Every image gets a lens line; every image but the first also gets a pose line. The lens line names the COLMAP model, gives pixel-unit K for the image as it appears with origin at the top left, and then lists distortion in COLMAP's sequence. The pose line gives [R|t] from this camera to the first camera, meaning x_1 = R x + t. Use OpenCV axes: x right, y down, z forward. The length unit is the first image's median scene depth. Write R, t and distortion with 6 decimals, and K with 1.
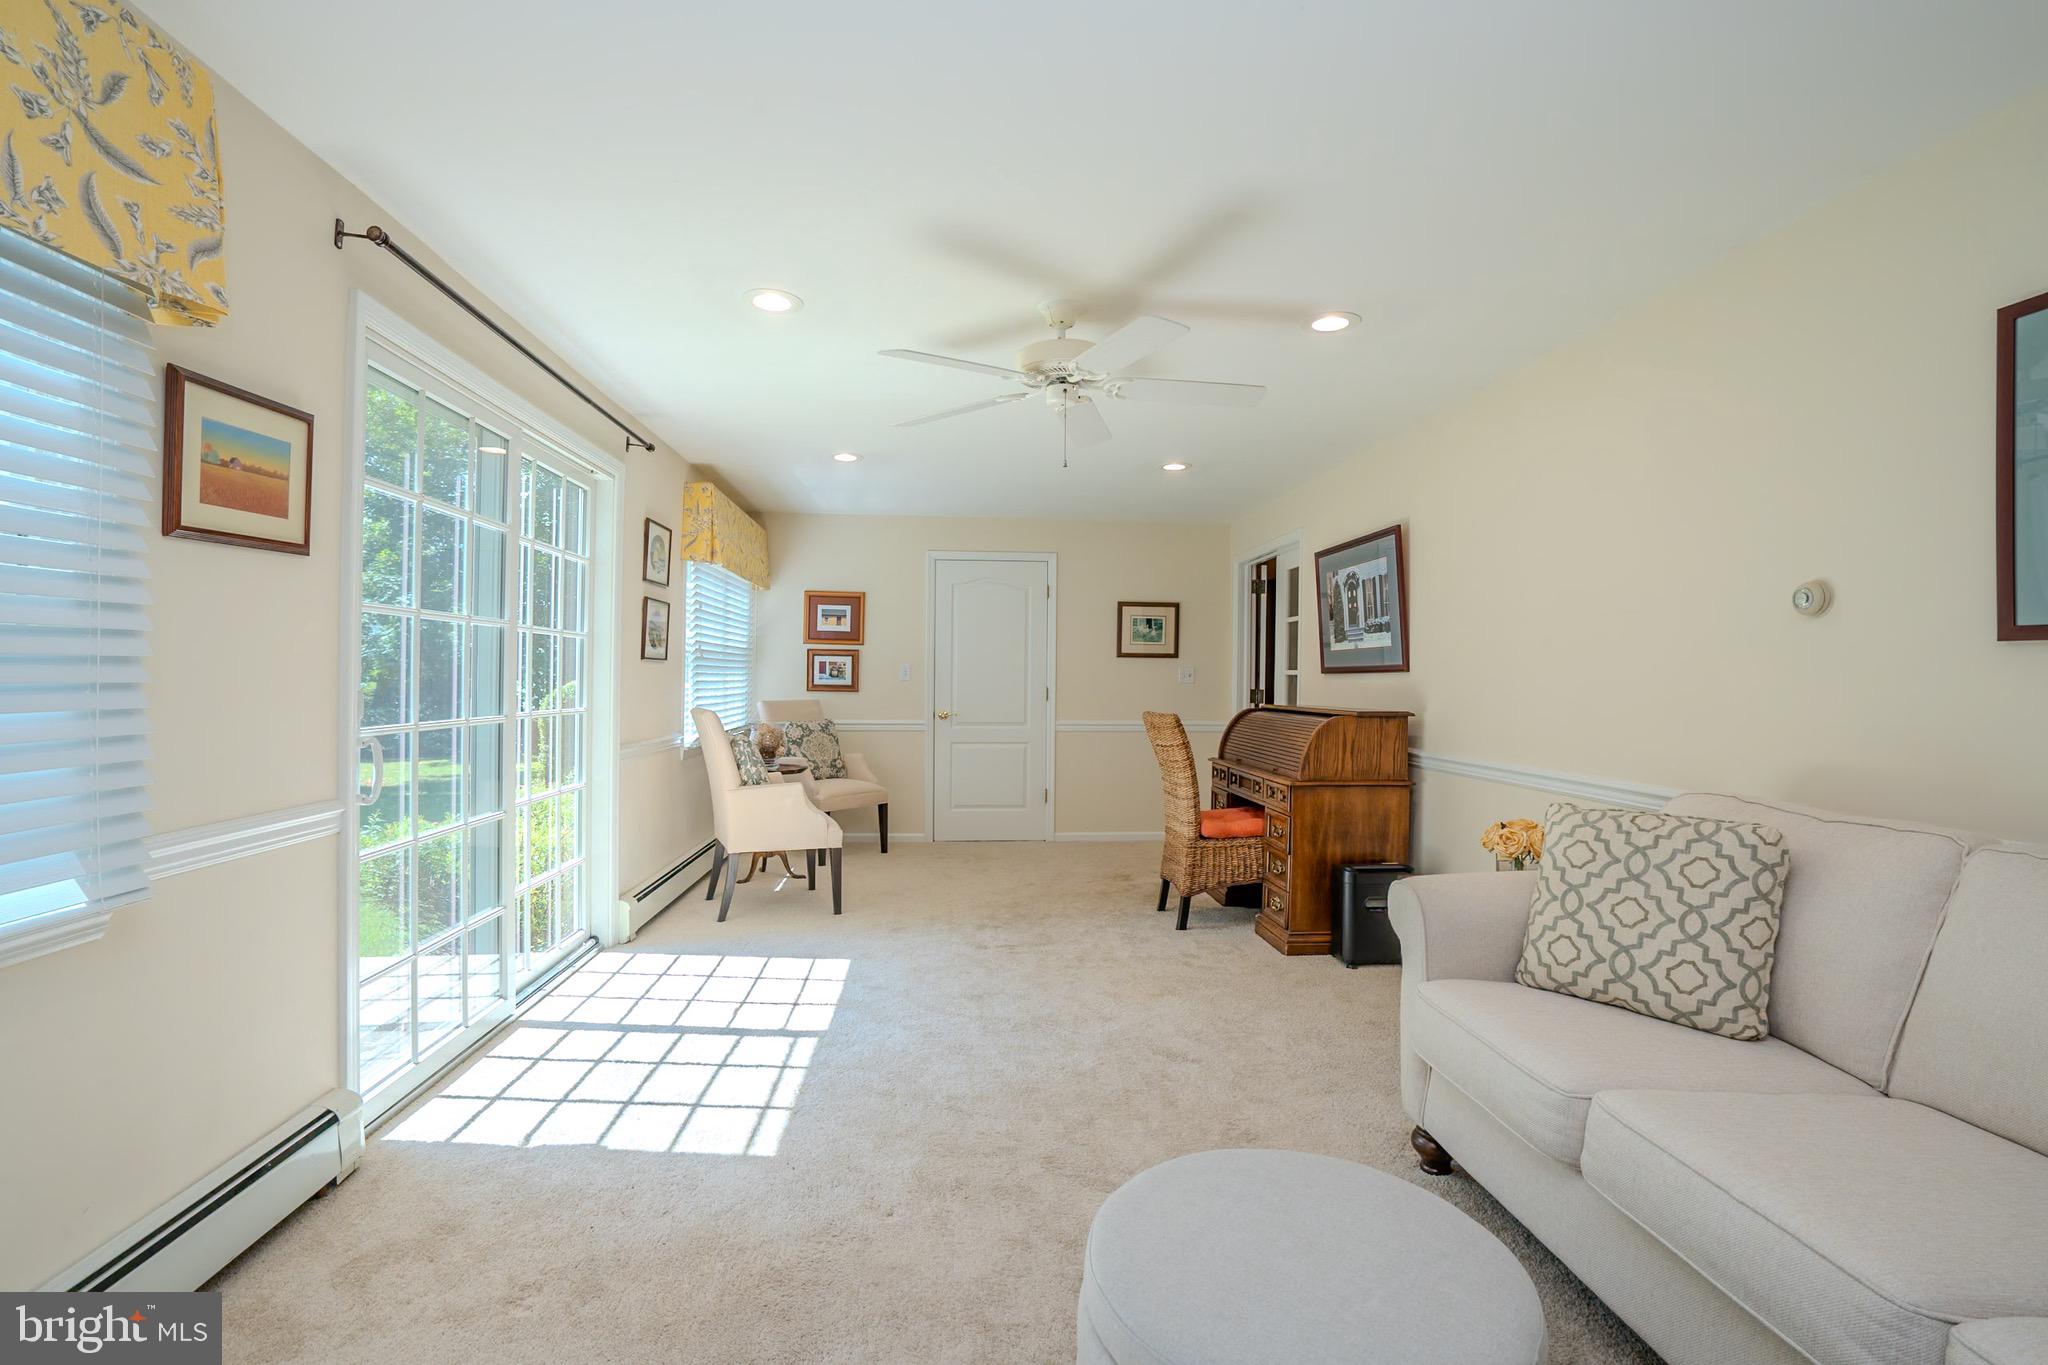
lens RADIAL K [[937.1, 0, 1027.0], [0, 937.1, 678.0], [0, 0, 1]] dist [-0.052692, 0.017612]
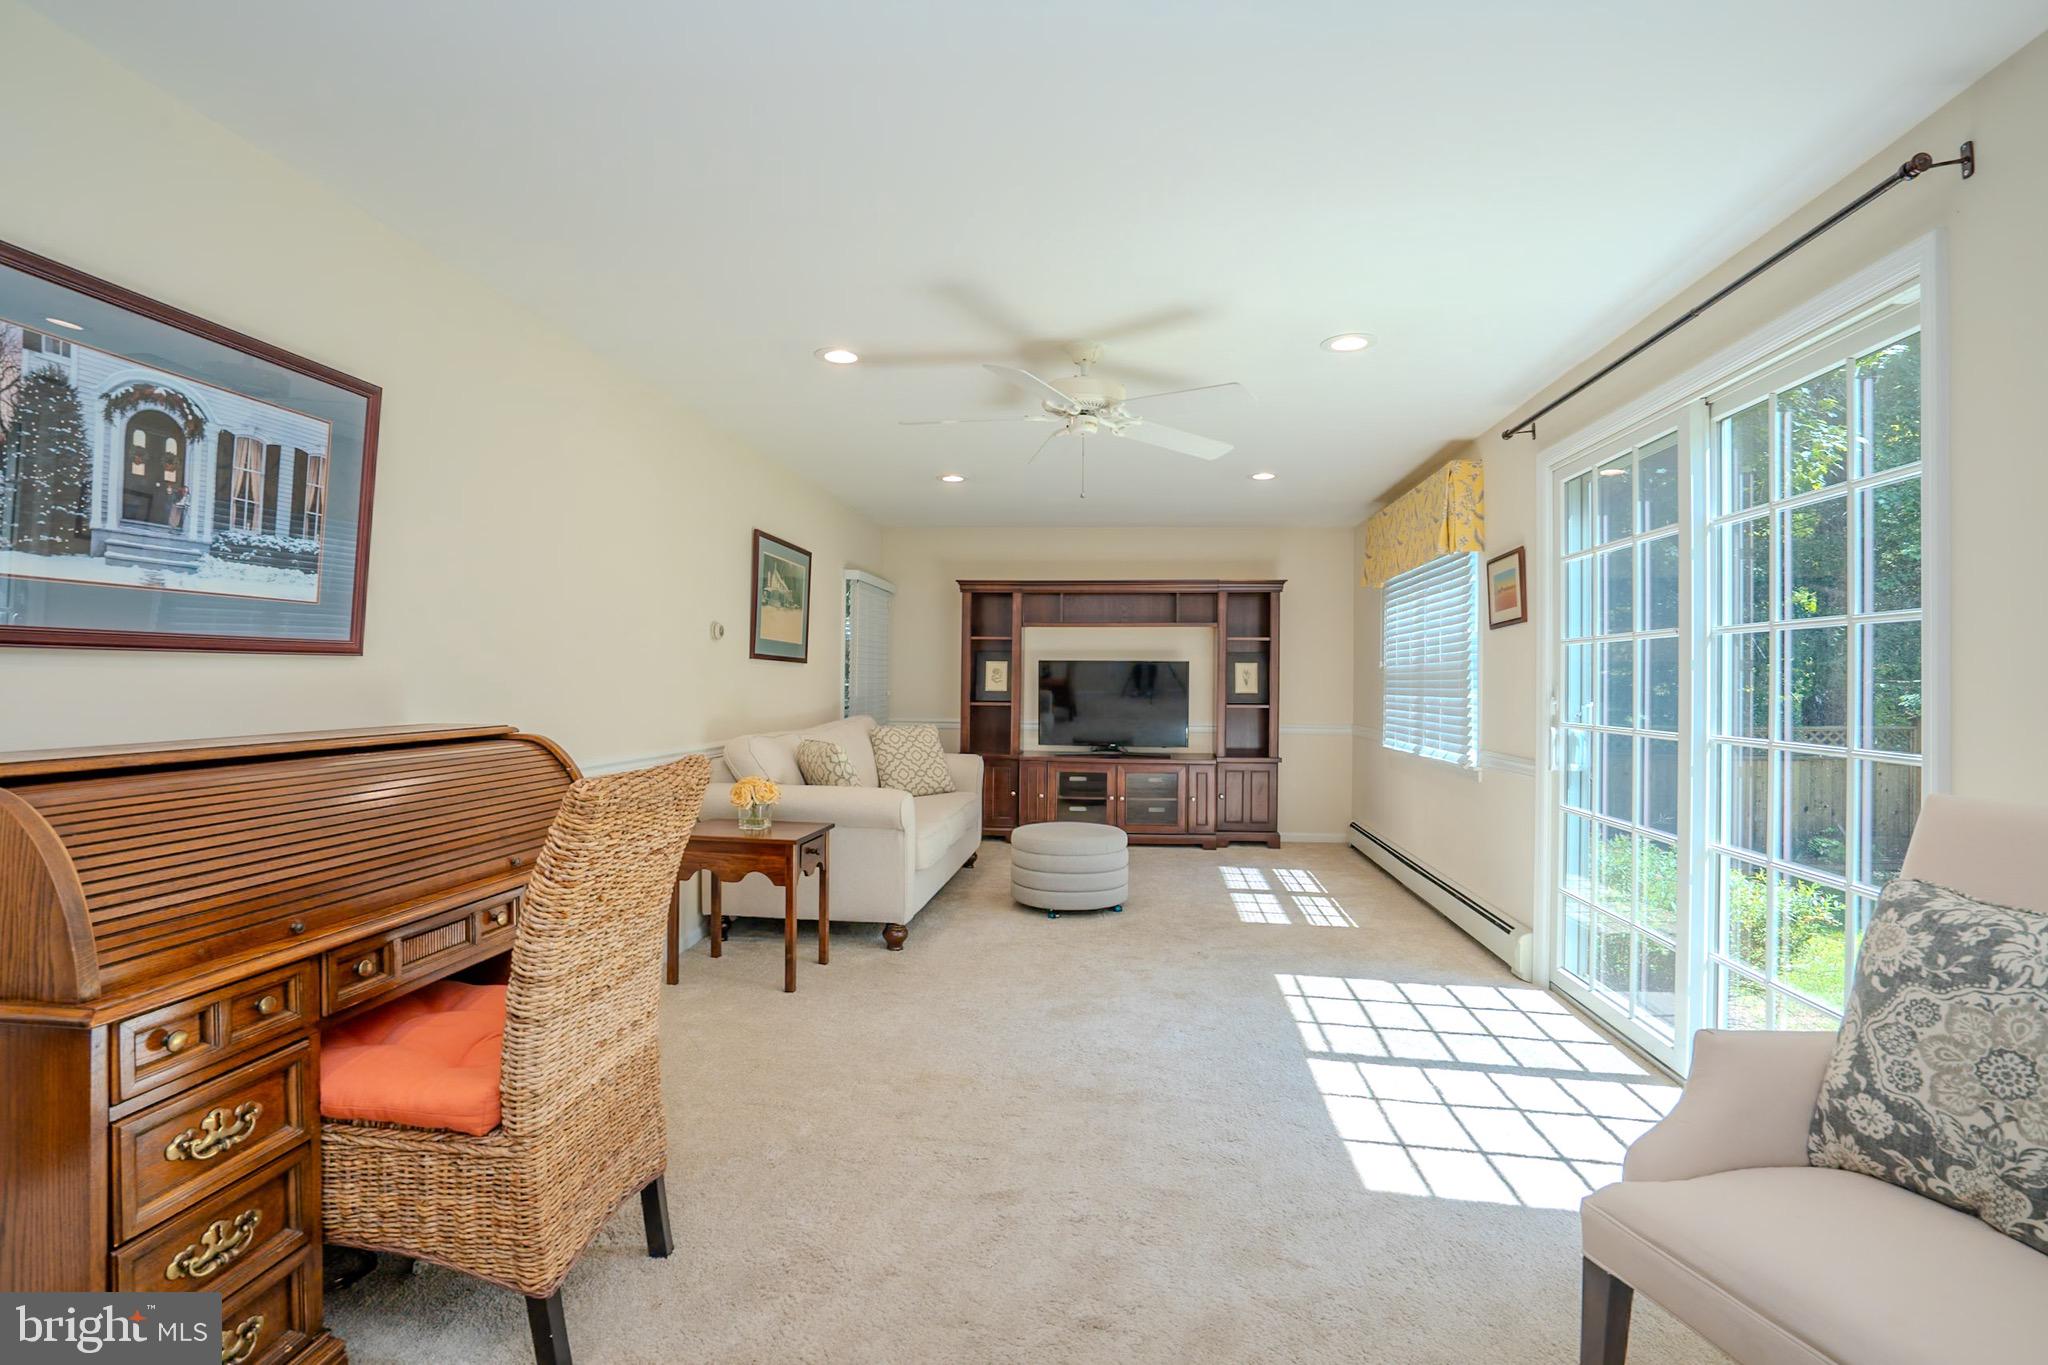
lens RADIAL K [[937.1, 0, 1023.0], [0, 937.1, 673.8], [0, 0, 1]] dist [-0.052692, 0.017612]
pose [[-0.977922, -0.017774, 0.208211, -0.127110], [-0.019428, 0.999794, -0.005902, -0.000192], [-0.208063, -0.009816, -0.978066, 2.063408]]
